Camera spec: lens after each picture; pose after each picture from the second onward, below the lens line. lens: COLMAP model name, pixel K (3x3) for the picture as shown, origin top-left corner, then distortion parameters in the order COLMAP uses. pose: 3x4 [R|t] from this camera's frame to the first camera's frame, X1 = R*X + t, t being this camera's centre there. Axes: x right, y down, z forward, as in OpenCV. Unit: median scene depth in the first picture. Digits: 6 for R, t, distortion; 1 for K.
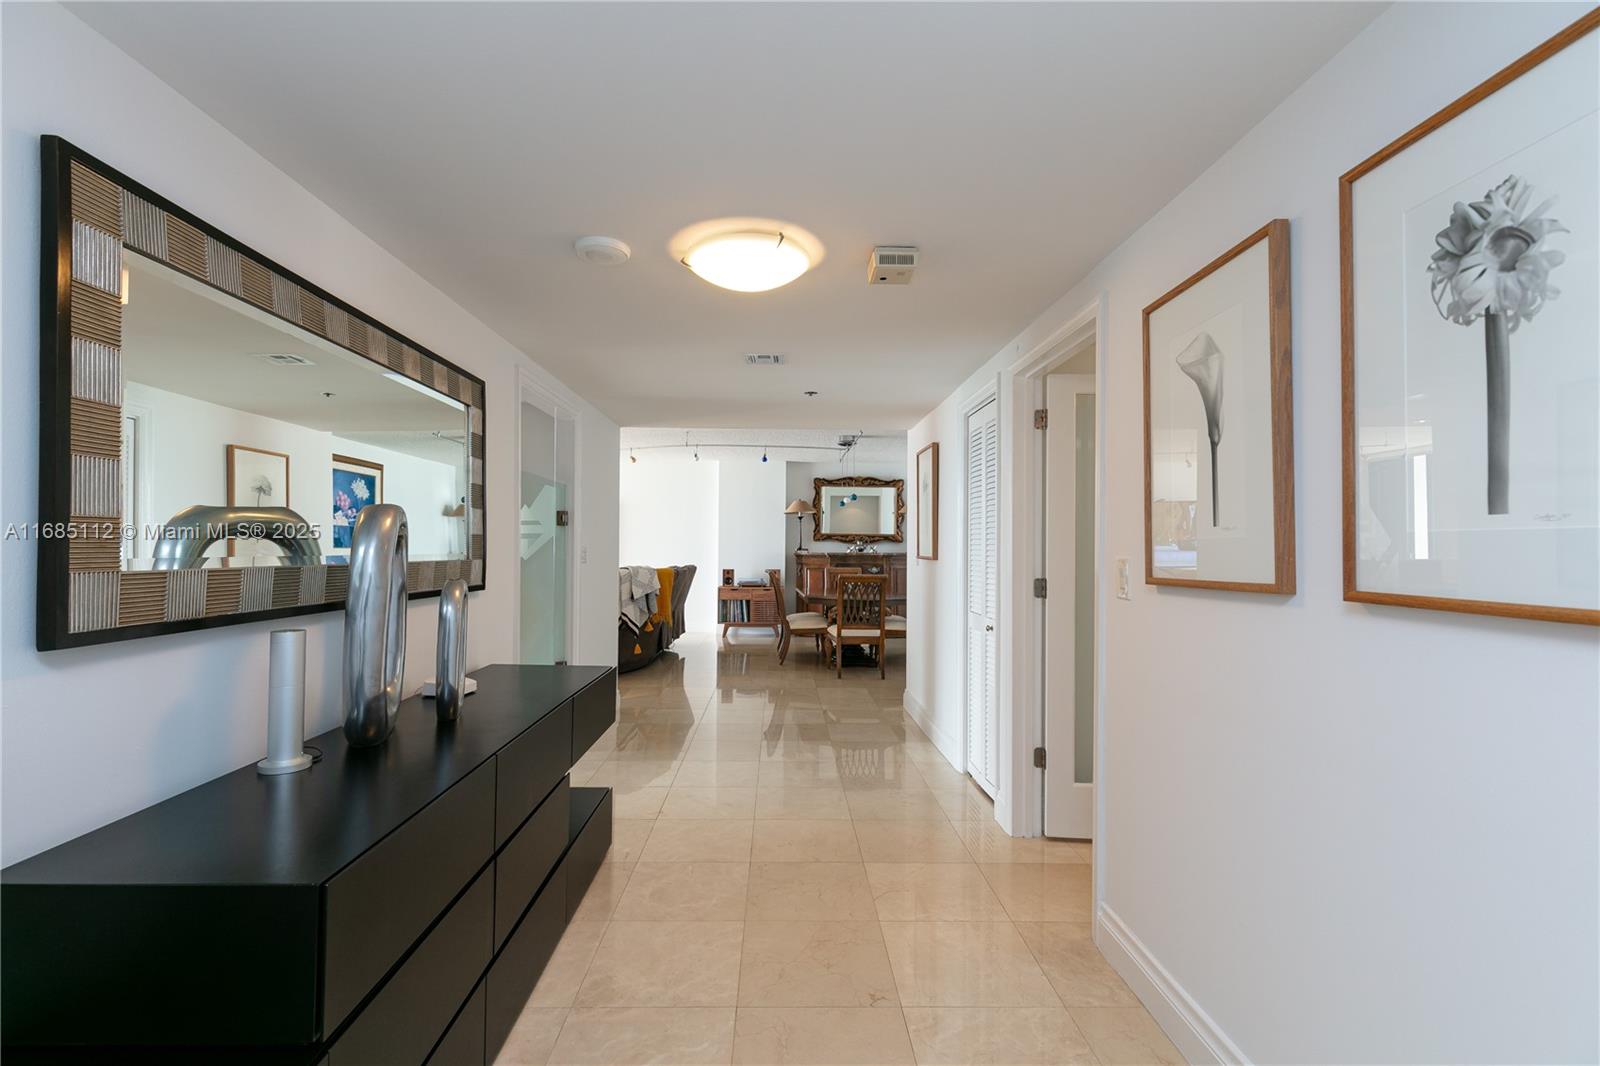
lens RADIAL K [[722.7, 0, 798.4], [0, 722.7, 537.4], [0, 0, 1]] dist [0.004623, 0.000553]
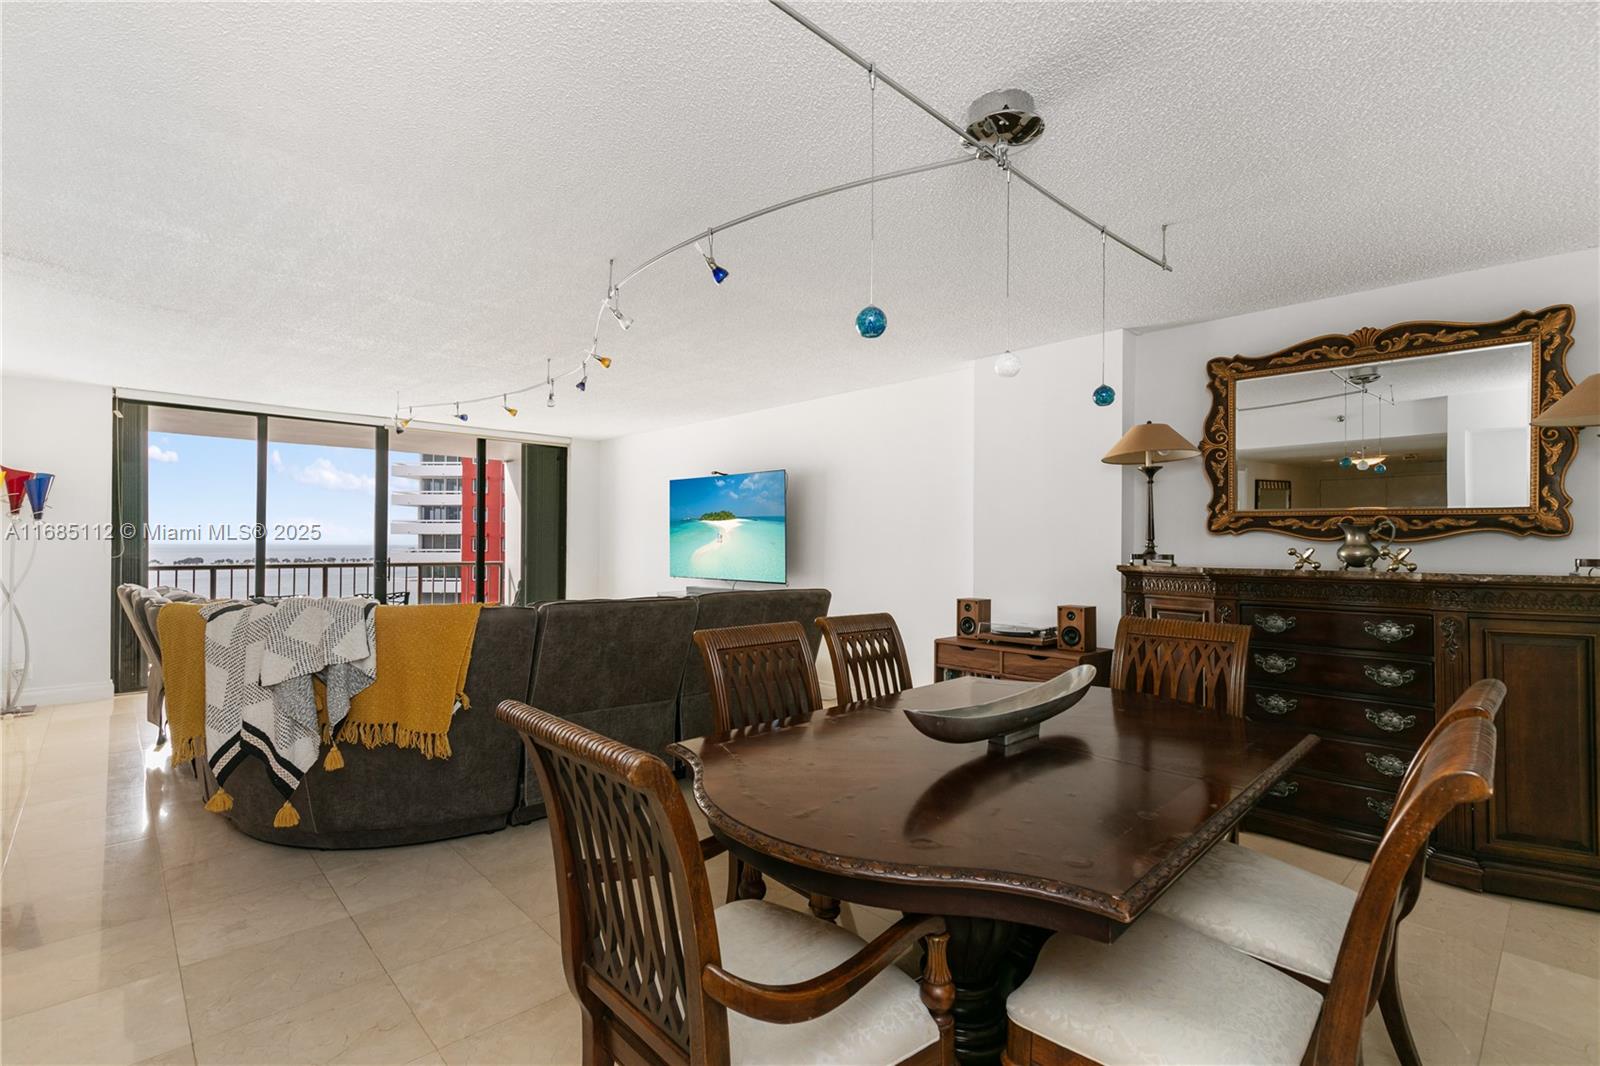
lens RADIAL K [[722.7, 0, 796.4], [0, 722.7, 541.0], [0, 0, 1]] dist [0.004623, 0.000553]
pose [[0.686093, -0.003184, -0.727507, 0.147897], [0.005568, 0.999984, 0.000874, 0.007366], [0.727492, -0.004650, 0.686100, 0.615197]]
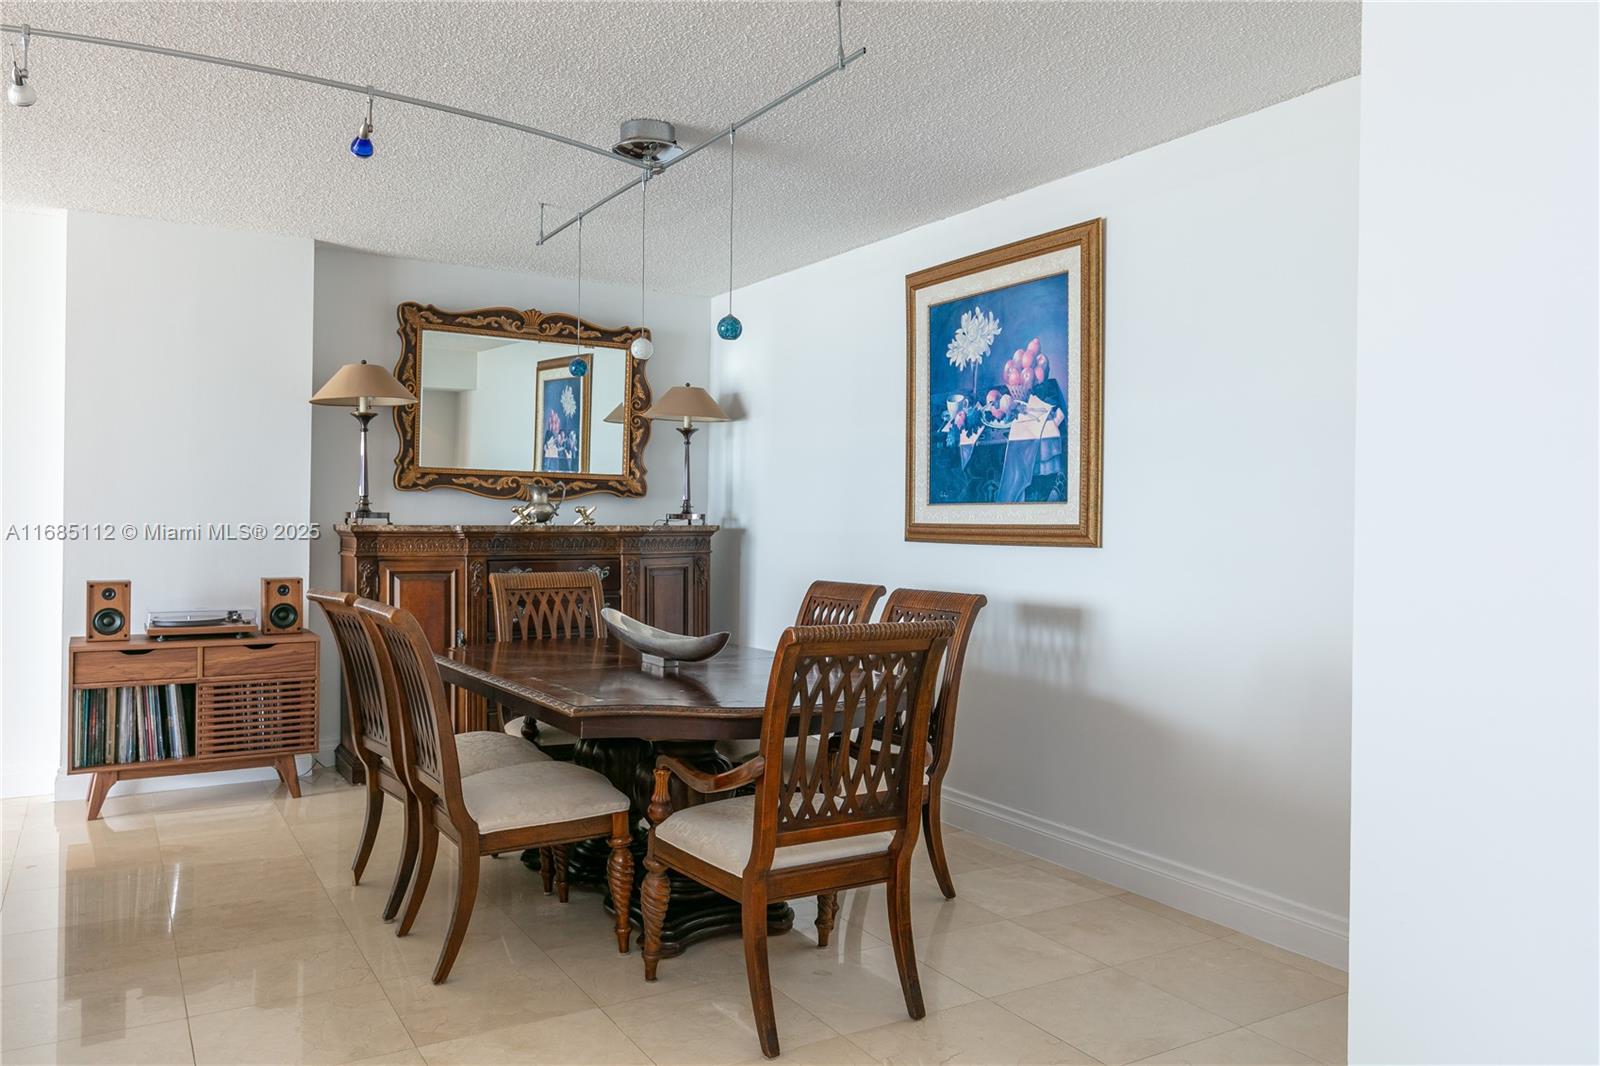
lens RADIAL K [[1149.8, 0, 804.9], [0, 1149.8, 524.1], [0, 0, 1]] dist [0.010296, 0.004160]
pose [[0.863844, -0.000653, 0.503758, -0.087954], [-0.012474, 0.999665, 0.022687, 0.006566], [-0.503604, -0.025882, 0.863547, 0.452850]]
